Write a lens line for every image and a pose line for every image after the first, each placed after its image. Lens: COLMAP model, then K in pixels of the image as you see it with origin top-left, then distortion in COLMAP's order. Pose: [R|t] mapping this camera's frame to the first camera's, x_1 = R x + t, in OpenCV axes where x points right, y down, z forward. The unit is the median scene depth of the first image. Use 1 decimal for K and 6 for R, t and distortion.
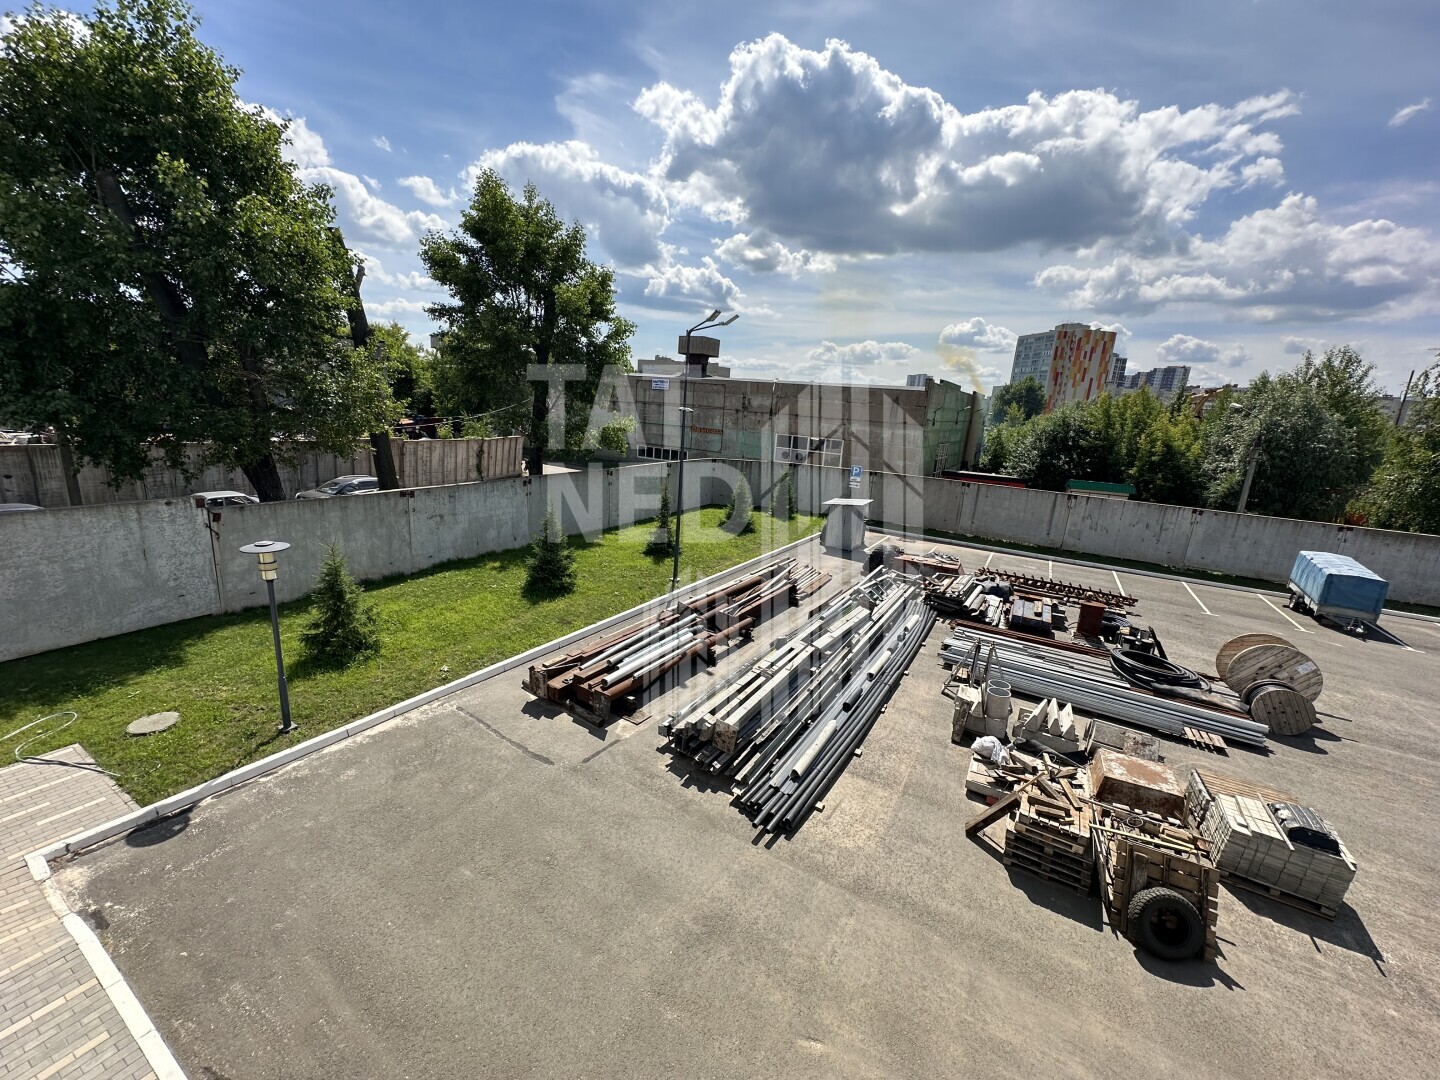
lens RADIAL K [[575.4, 0, 721.7], [0, 575.4, 545.2], [0, 0, 1]] dist [0.002006, -0.000279]
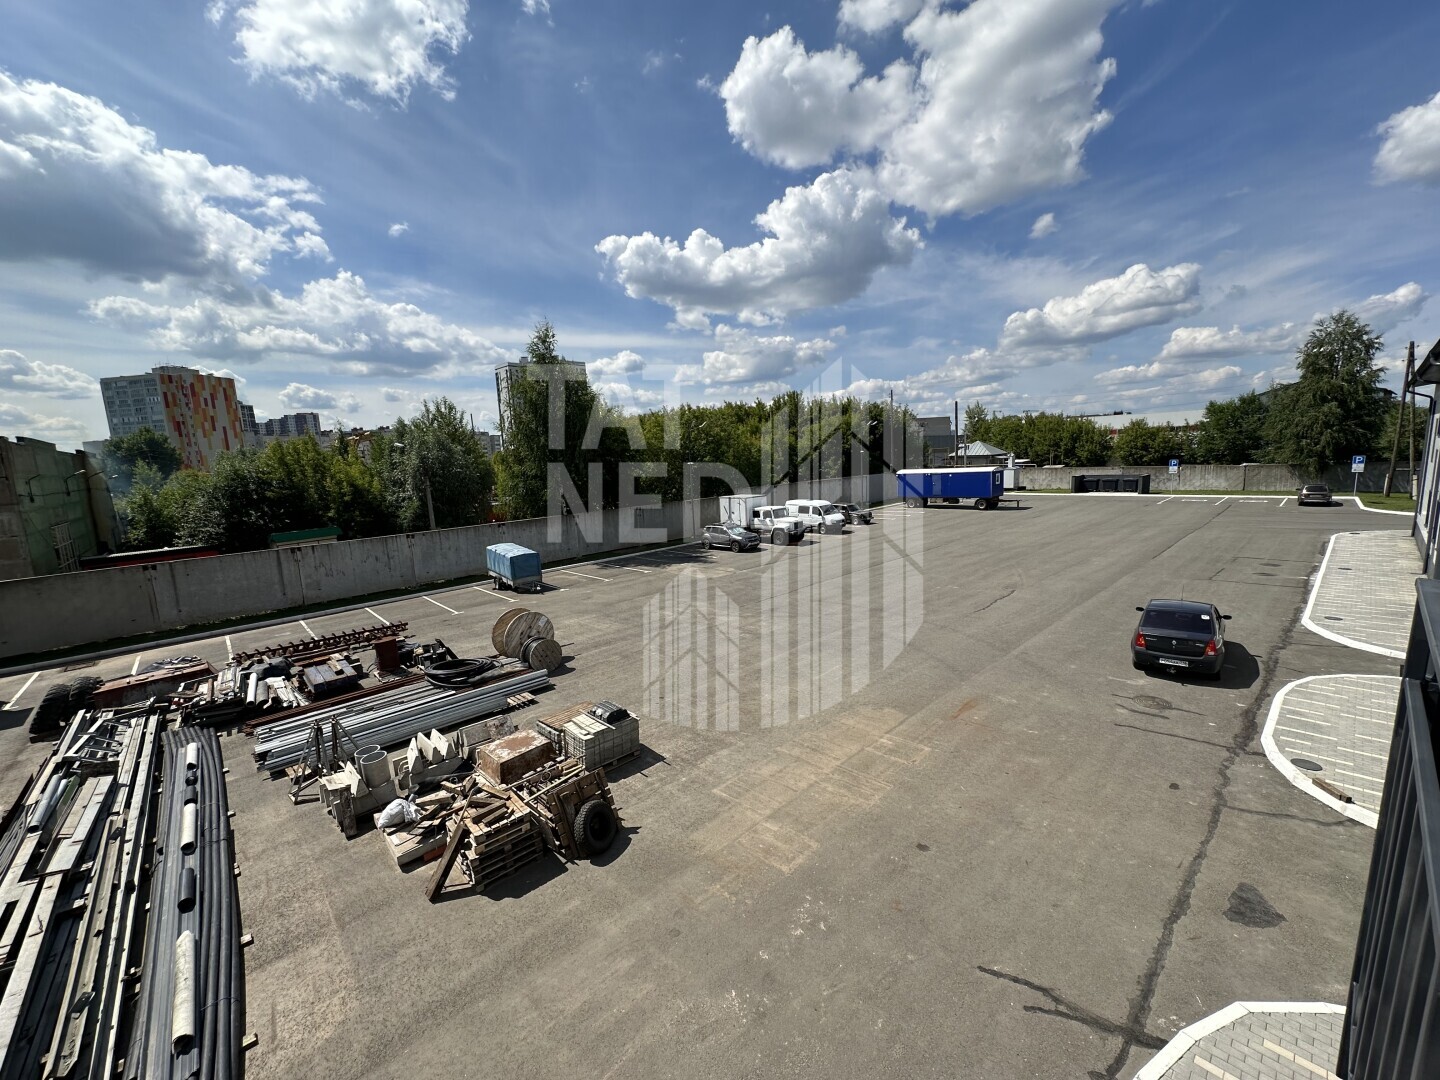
lens RADIAL K [[575.4, 0, 721.7], [0, 575.4, 545.2], [0, 0, 1]] dist [0.002006, -0.000279]
pose [[0.293801, -0.227090, 0.928499, -0.087122], [0.296356, 0.945145, 0.137386, -0.019015], [-0.908765, 0.234802, 0.344984, 0.051505]]
